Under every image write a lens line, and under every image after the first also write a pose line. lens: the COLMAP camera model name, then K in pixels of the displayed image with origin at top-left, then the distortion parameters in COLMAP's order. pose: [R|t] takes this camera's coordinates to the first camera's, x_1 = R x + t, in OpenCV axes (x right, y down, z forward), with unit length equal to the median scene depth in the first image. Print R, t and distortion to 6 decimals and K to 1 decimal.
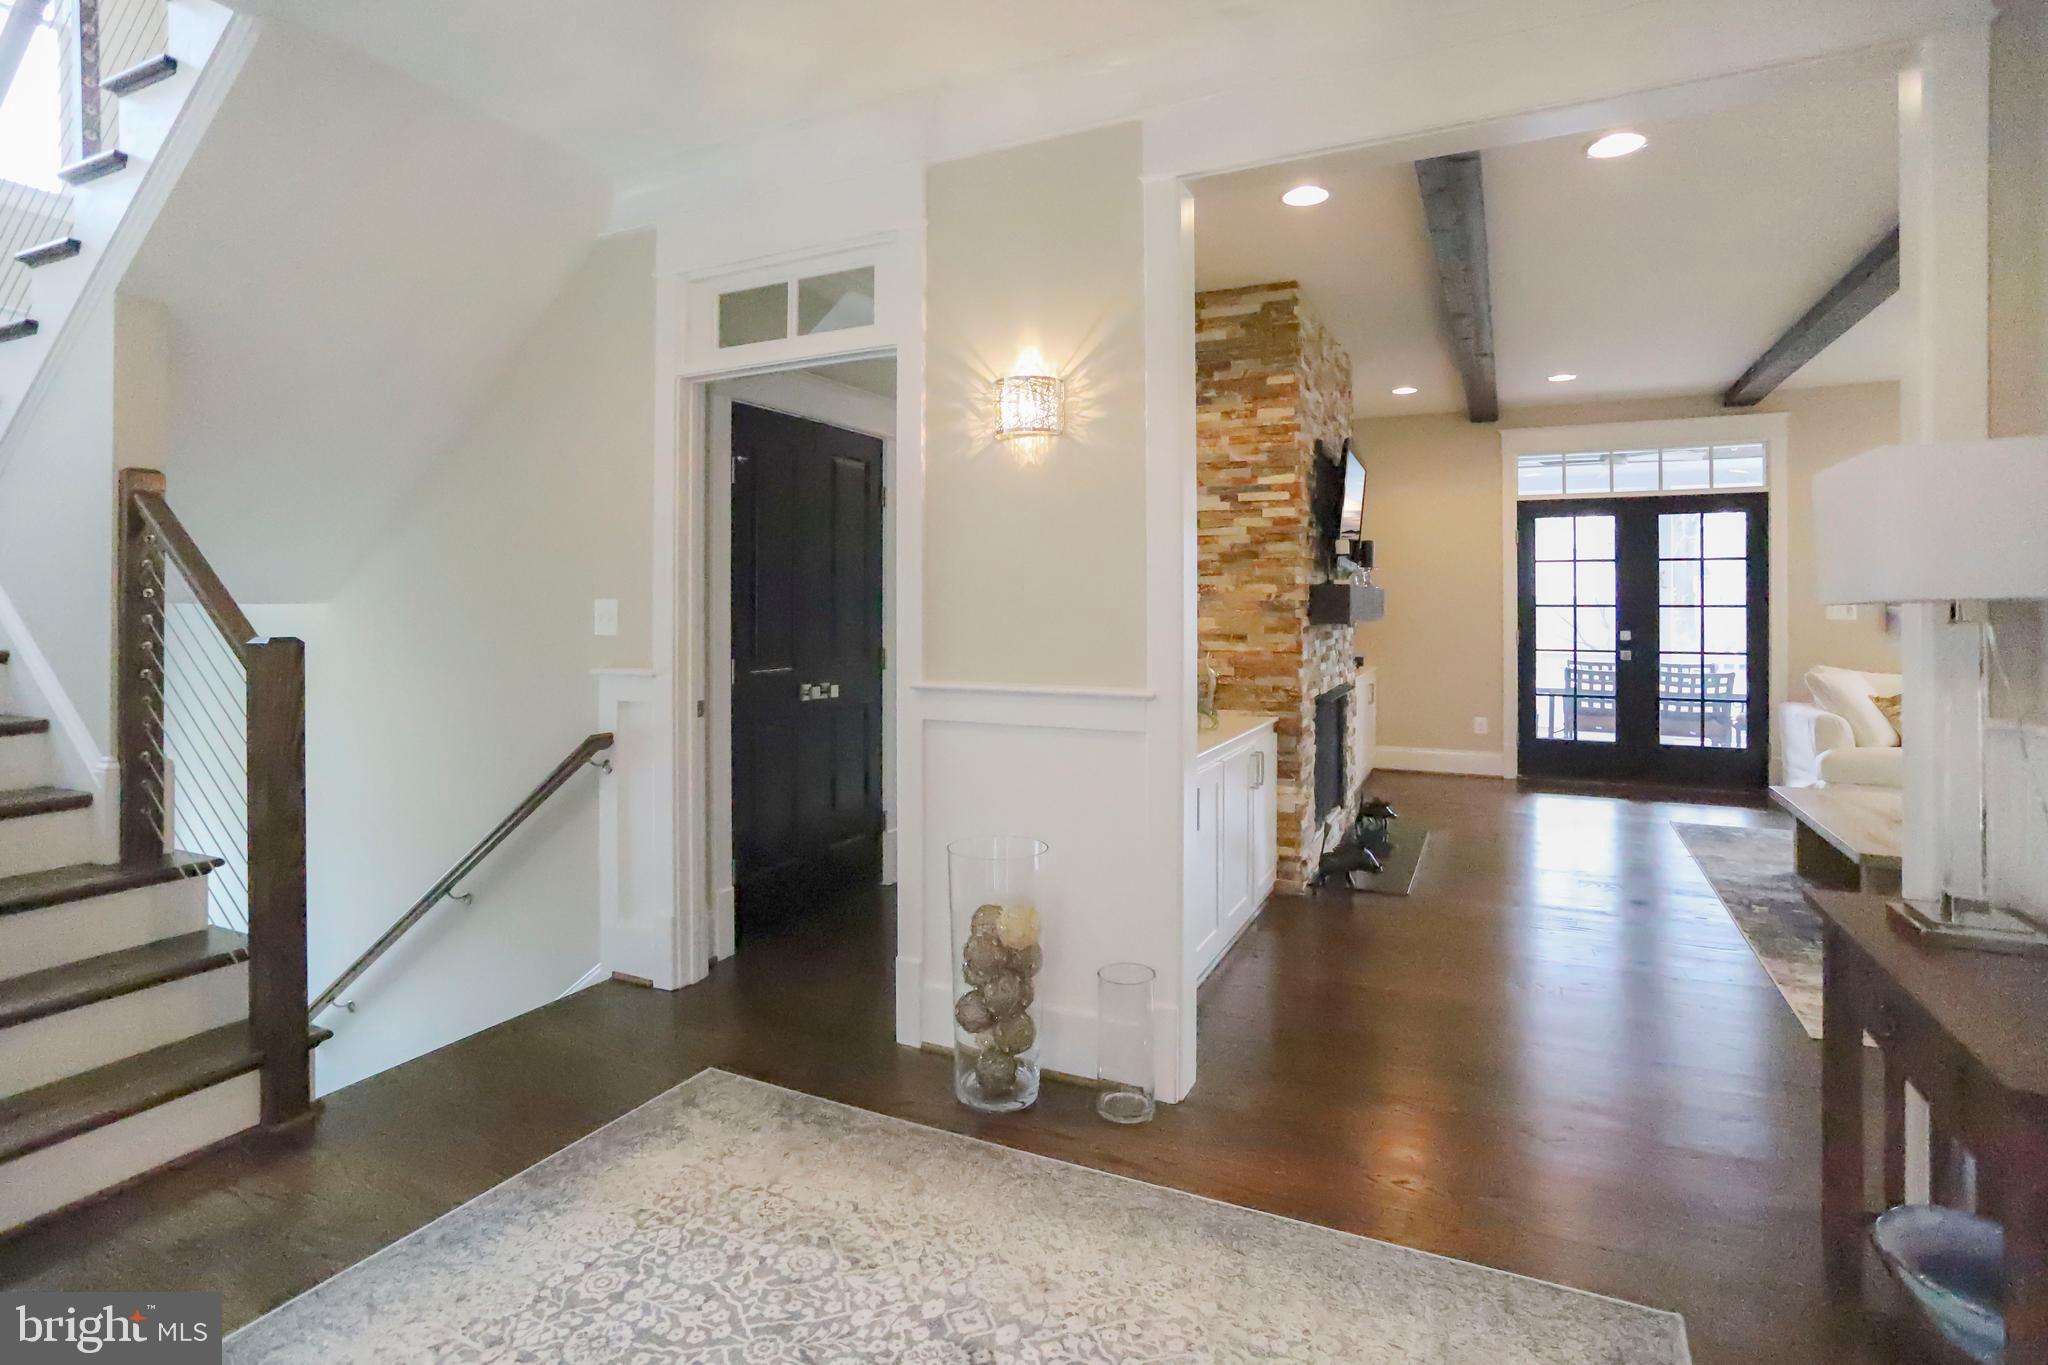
lens RADIAL K [[999.4, 0, 1035.0], [0, 999.4, 603.9], [0, 0, 1]] dist [-0.018406, 0.000262]
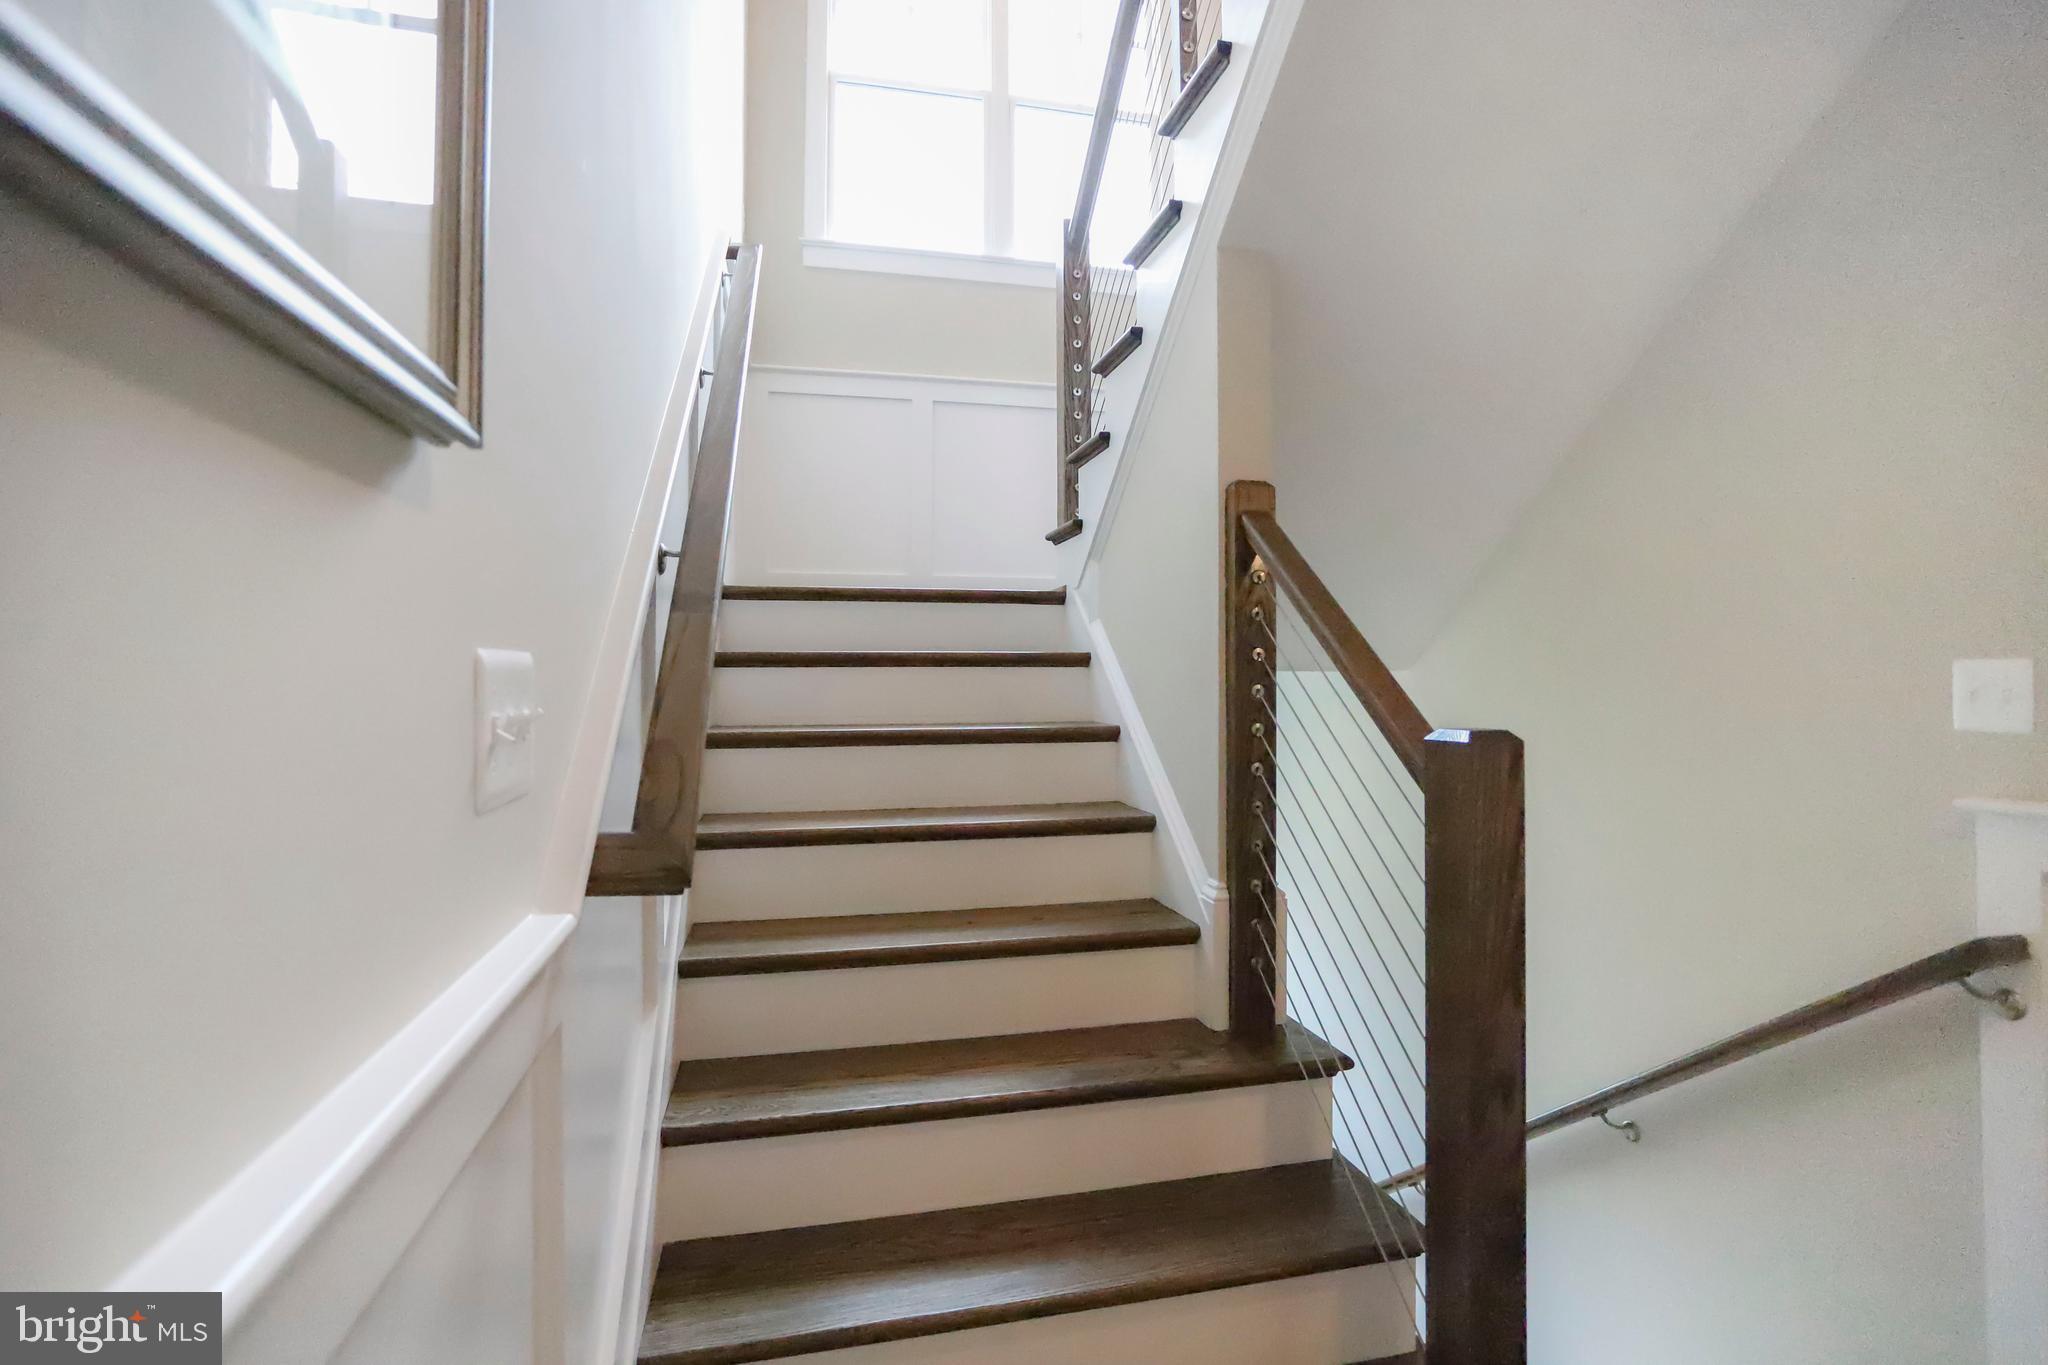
lens RADIAL K [[993.8, 0, 1030.1], [0, 993.8, 637.2], [0, 0, 1]] dist [-0.067180, 0.036812]
pose [[0.625982, -0.017491, -0.779642, -0.448410], [0.000858, 0.999763, -0.021740, -0.007618], [0.779837, 0.012940, 0.625849, 0.424696]]
